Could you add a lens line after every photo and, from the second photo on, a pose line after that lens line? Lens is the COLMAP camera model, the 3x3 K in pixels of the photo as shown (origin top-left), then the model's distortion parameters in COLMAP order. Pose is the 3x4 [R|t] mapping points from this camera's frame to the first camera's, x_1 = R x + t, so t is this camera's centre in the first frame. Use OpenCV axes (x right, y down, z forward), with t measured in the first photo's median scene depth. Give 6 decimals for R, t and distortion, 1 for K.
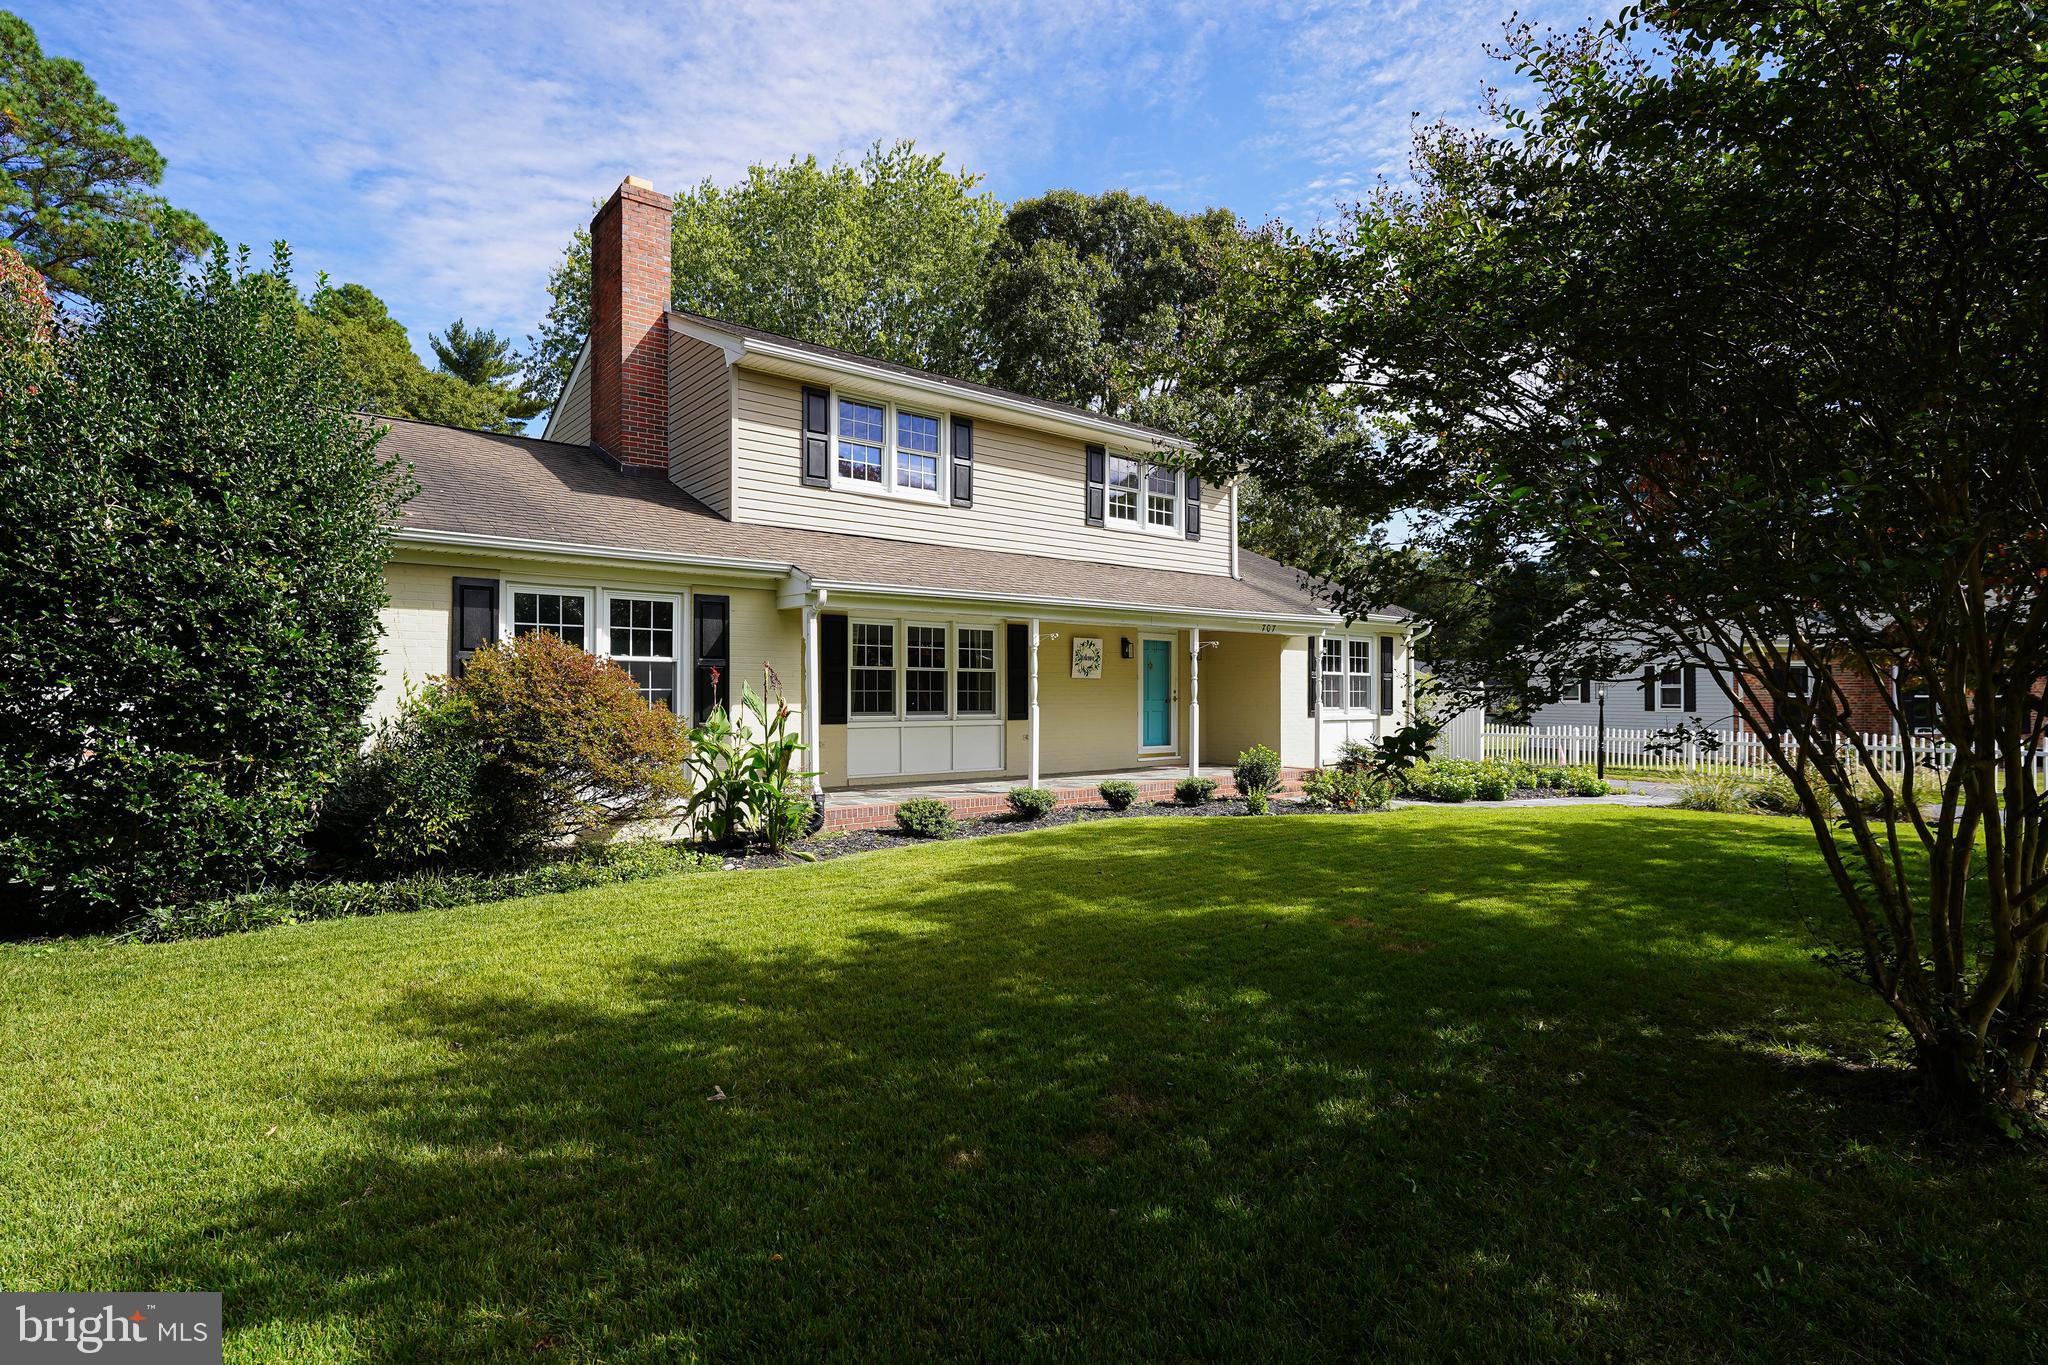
lens RADIAL K [[1028.0, 0, 1024.0], [0, 1028.0, 682.5], [0, 0, 1]] dist [-0.002013, -0.000455]
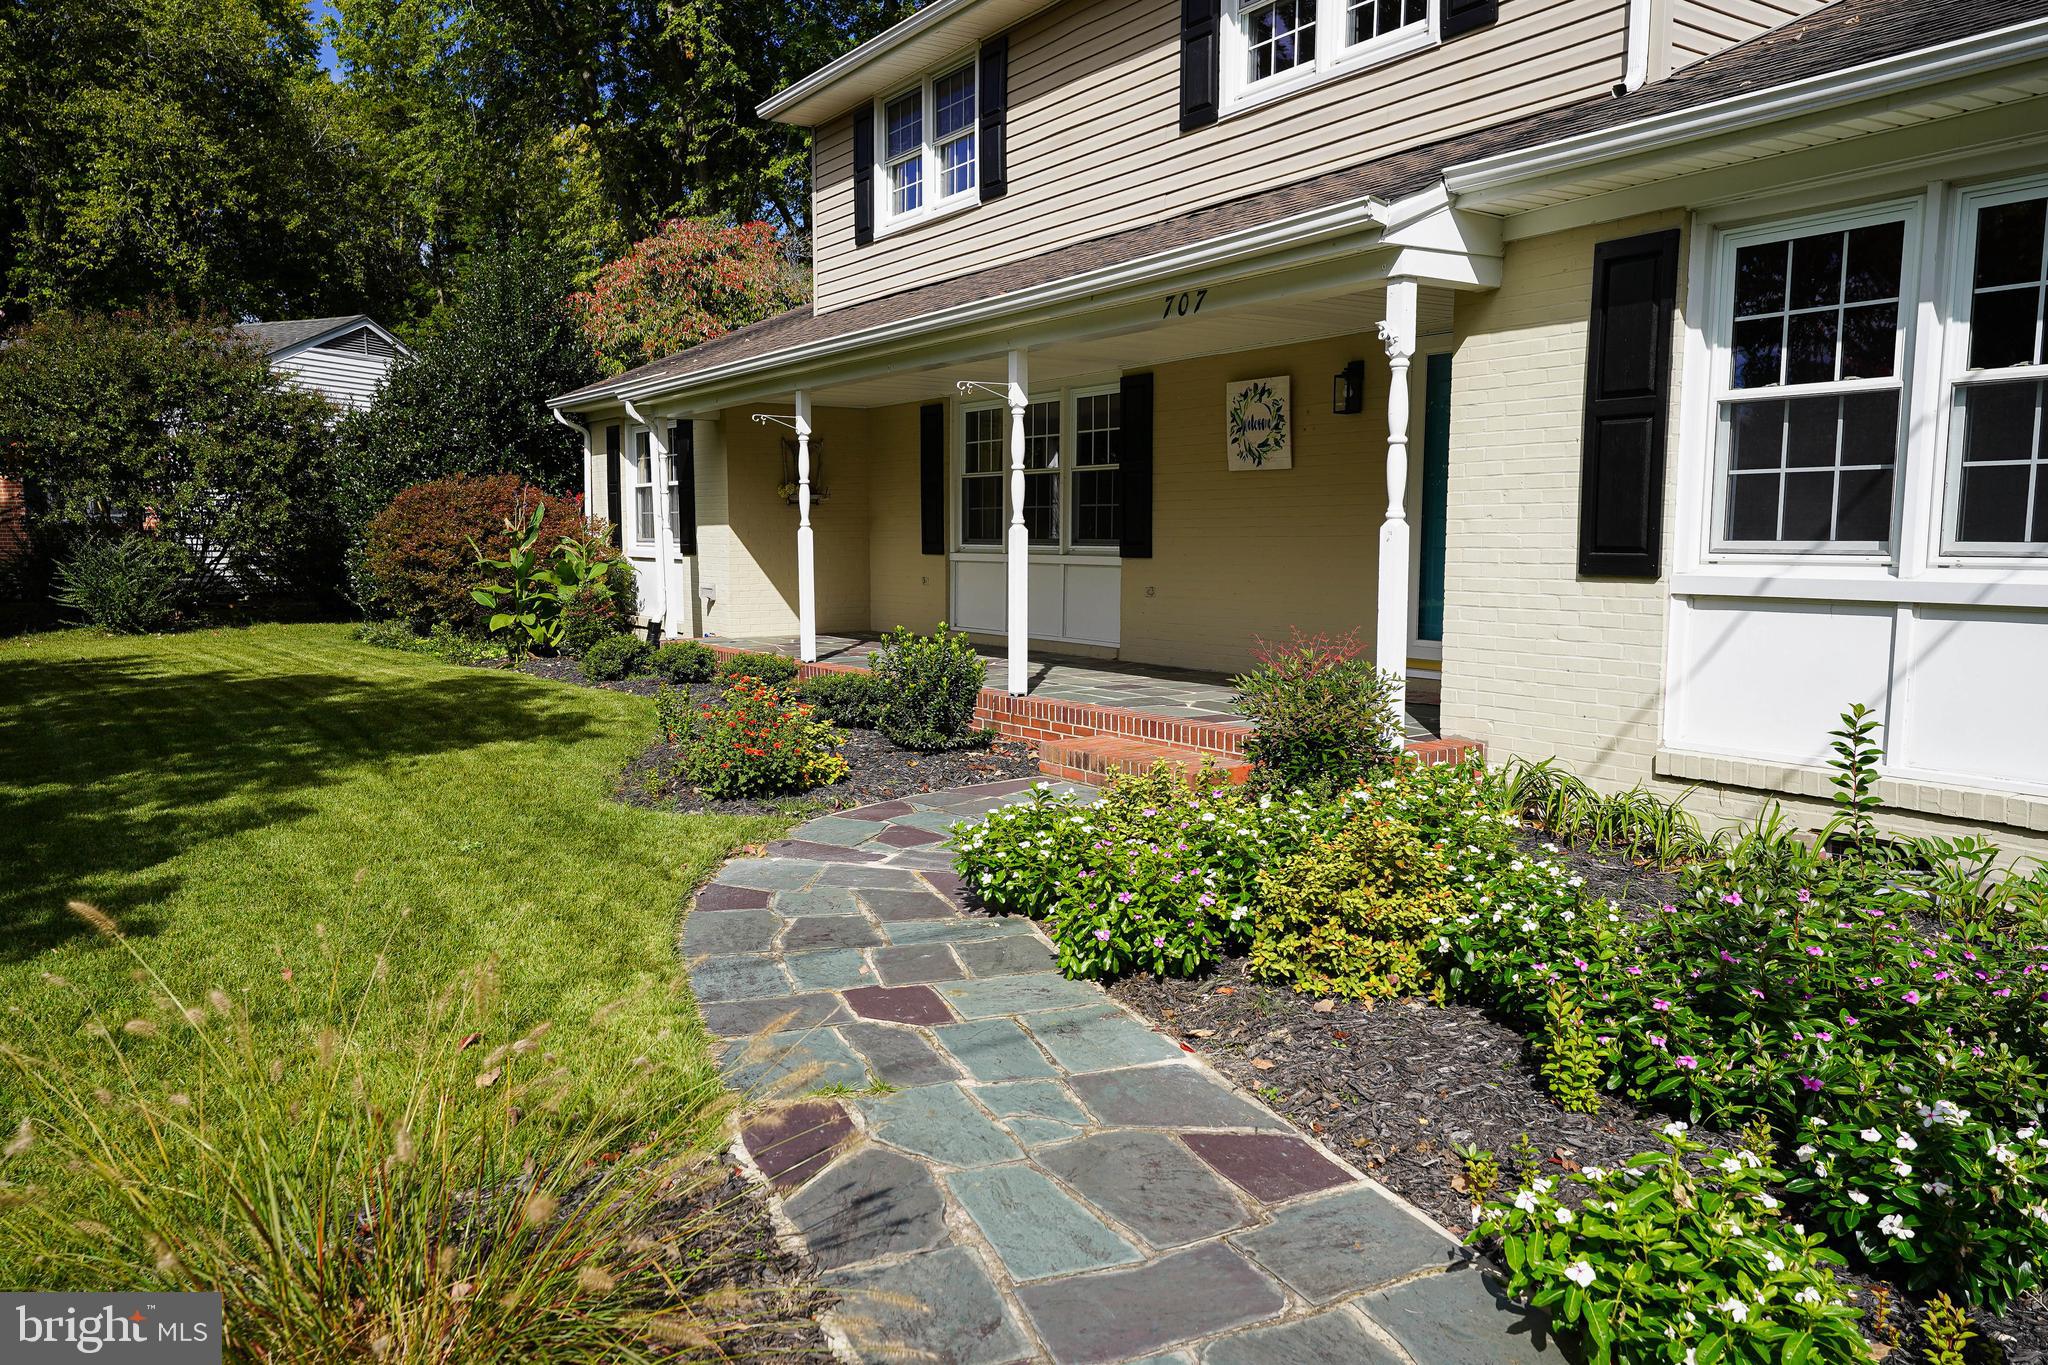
lens RADIAL K [[1465.5, 0, 1024.0], [0, 1465.5, 682.5], [0, 0, 1]] dist [0.005770, 0.003946]
pose [[-0.102116, 0.107332, -0.988965, 0.783811], [0.019914, 0.994183, 0.105843, 0.020090], [0.994573, -0.008886, -0.103660, 1.057791]]
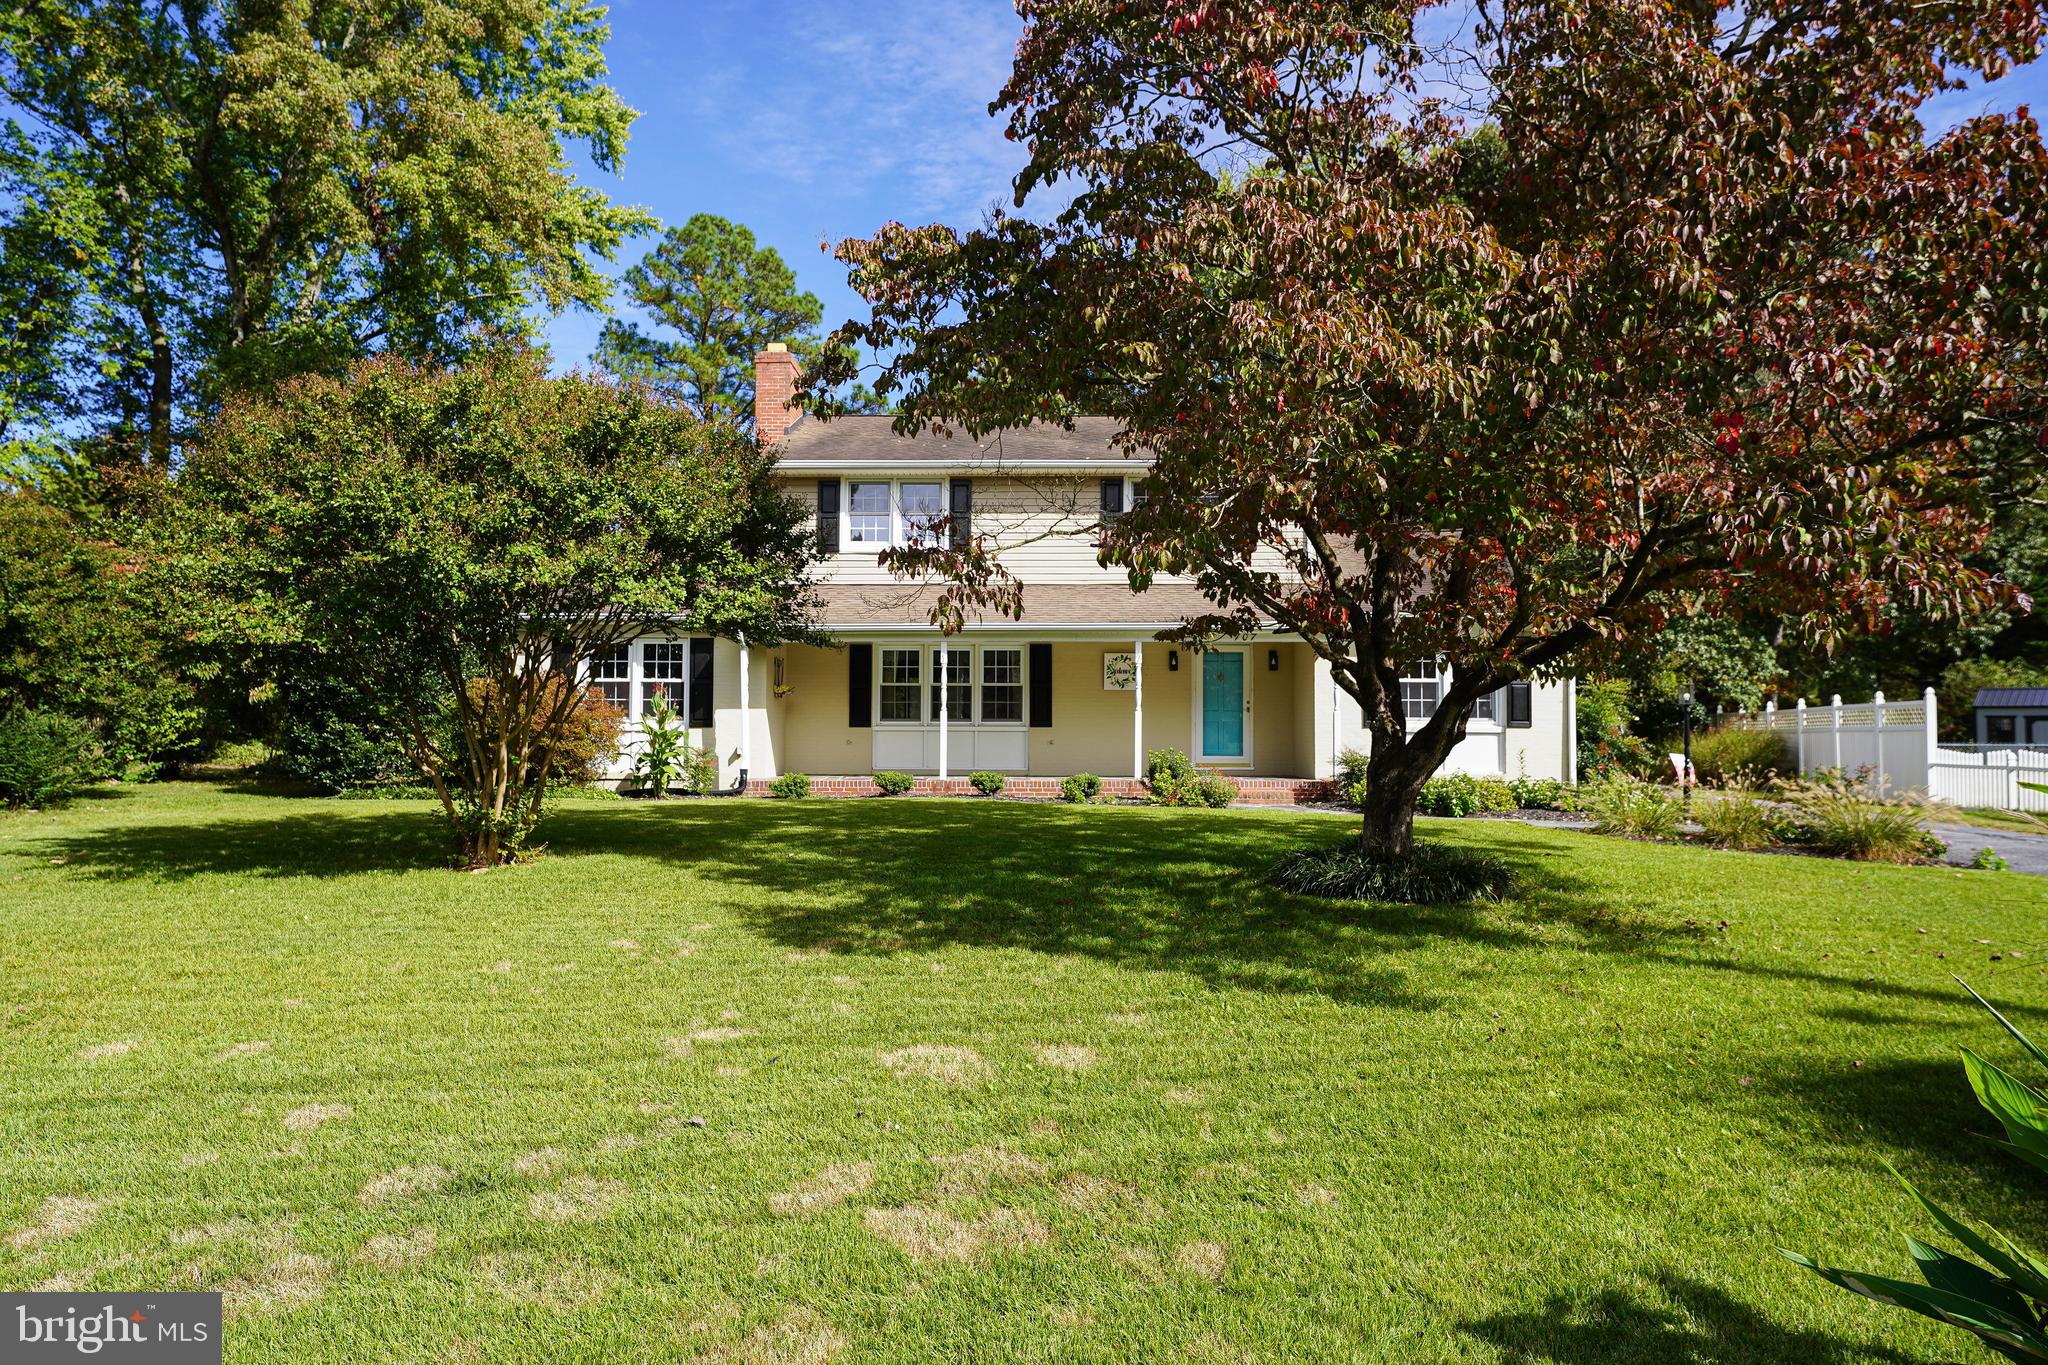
lens RADIAL K [[1256.4, 0, 1024.0], [0, 1256.4, 682.5], [0, 0, 1]] dist [0.001715, 0.000269]
pose [[0.763198, -0.021589, -0.645804, 0.921294], [0.005402, 0.999620, -0.027033, 0.025339], [0.646142, 0.017143, 0.763025, -0.088155]]
